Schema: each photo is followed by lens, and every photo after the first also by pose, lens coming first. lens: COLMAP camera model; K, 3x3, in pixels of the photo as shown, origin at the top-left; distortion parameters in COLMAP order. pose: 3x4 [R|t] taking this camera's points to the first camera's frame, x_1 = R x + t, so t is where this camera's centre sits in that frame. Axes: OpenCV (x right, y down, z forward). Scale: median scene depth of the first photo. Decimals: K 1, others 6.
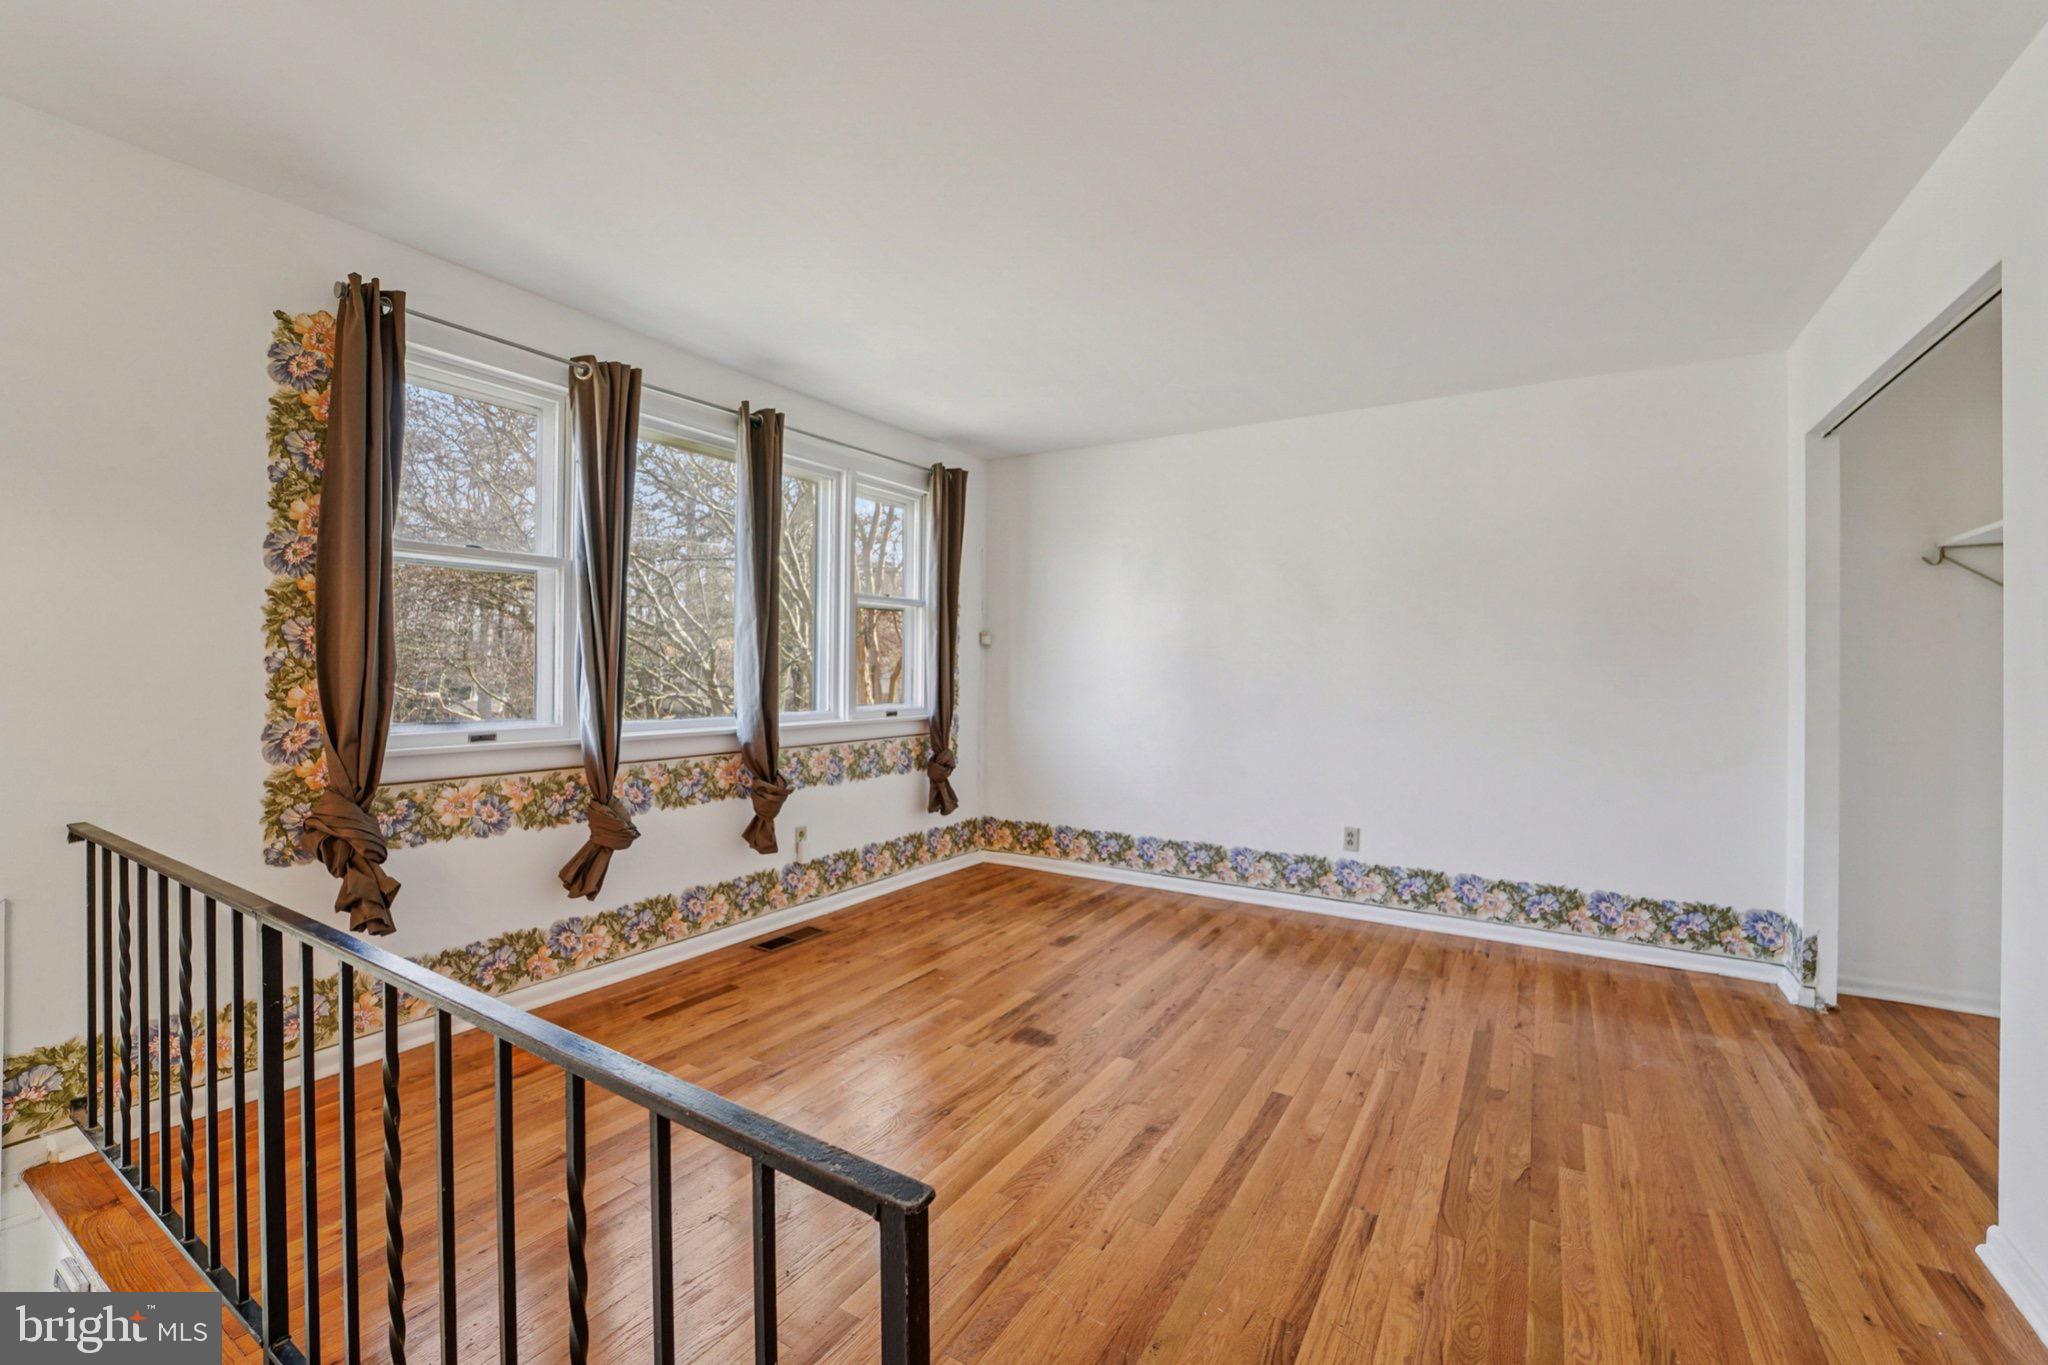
lens RADIAL K [[832.8, 0, 1034.8], [0, 832.8, 697.8], [0, 0, 1]] dist [-0.020066, 0.000006]
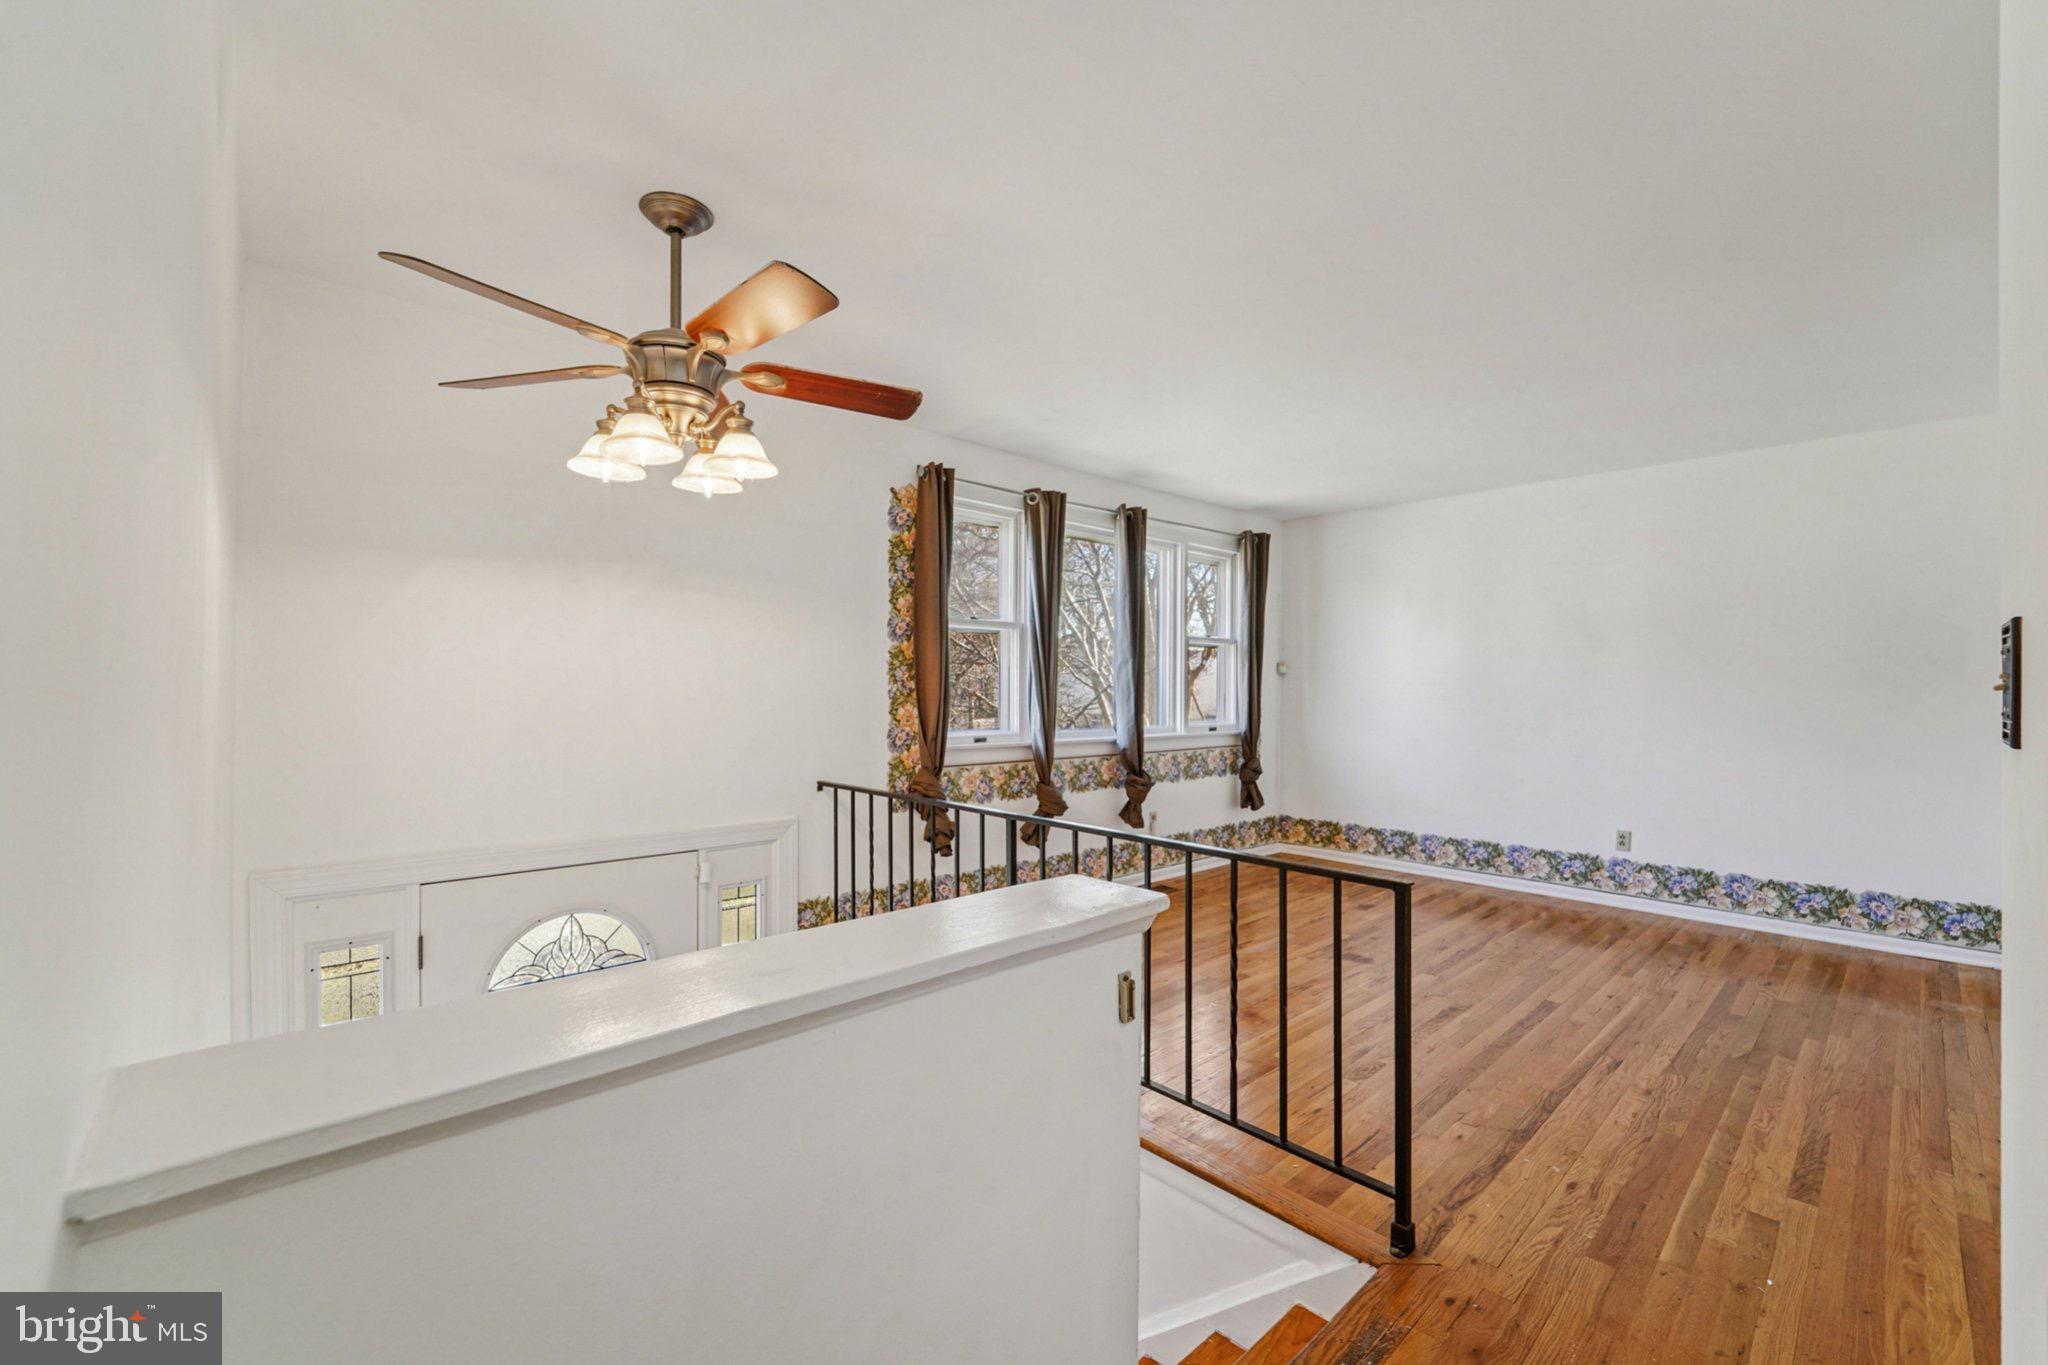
lens RADIAL K [[832.8, 0, 1034.8], [0, 832.8, 697.8], [0, 0, 1]] dist [-0.020066, 0.000006]
pose [[0.961107, -0.000025, -0.276176, -0.104267], [-0.006625, 0.999710, -0.023144, 0.003339], [0.276096, 0.024074, 0.960828, -0.388979]]
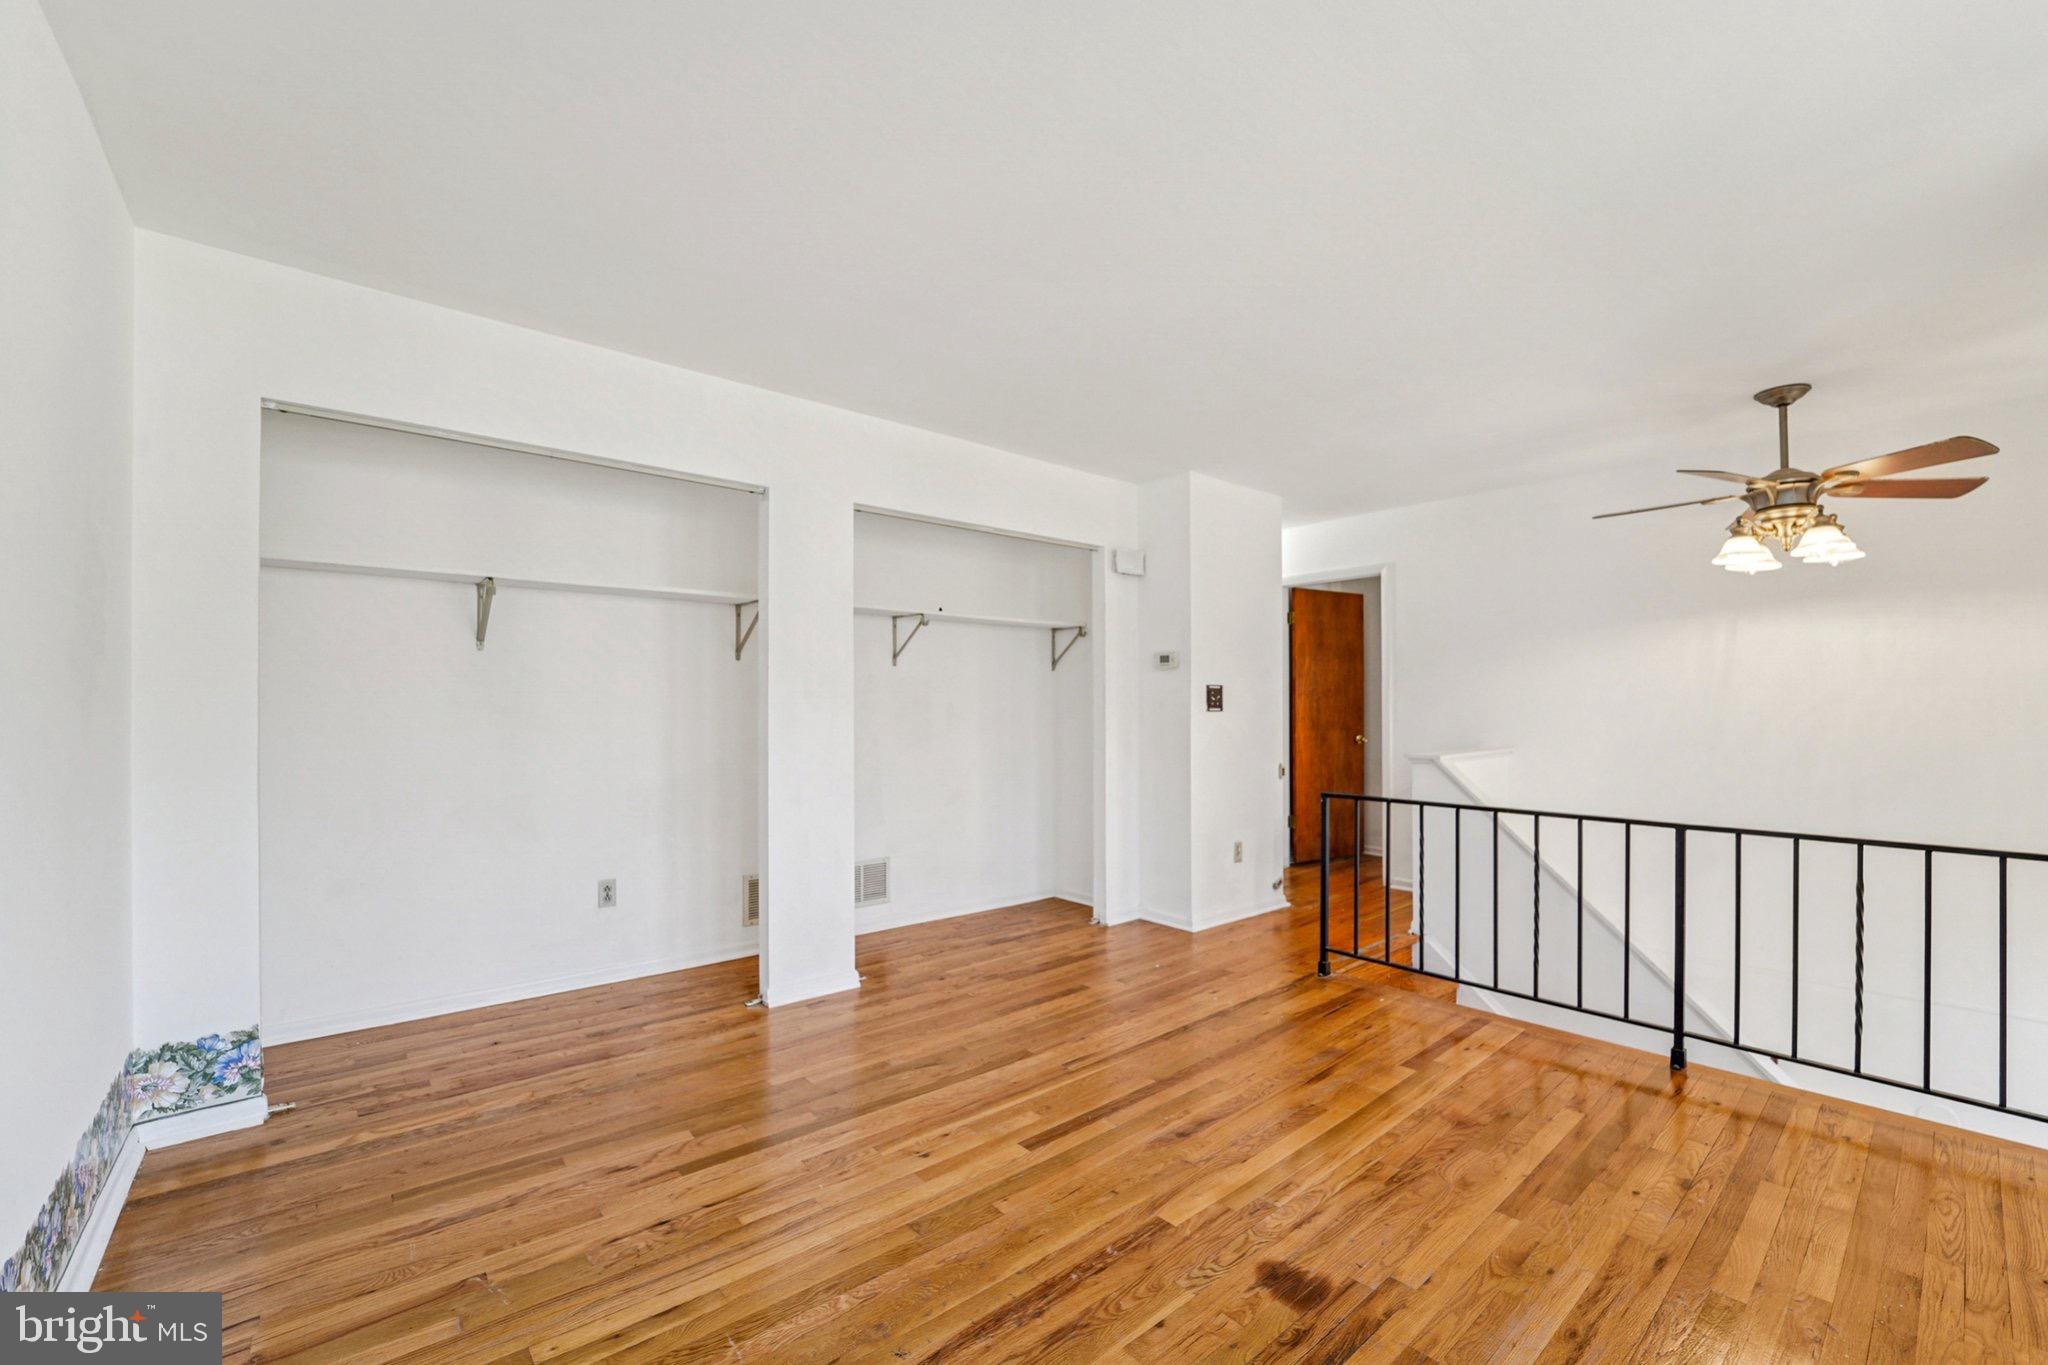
lens RADIAL K [[832.8, 0, 1034.8], [0, 832.8, 697.8], [0, 0, 1]] dist [-0.020066, 0.000006]
pose [[-0.950215, -0.003096, 0.311581, -0.005614], [0.003188, 0.999802, 0.019657, -0.037419], [-0.311580, 0.019671, -0.950016, 1.254049]]
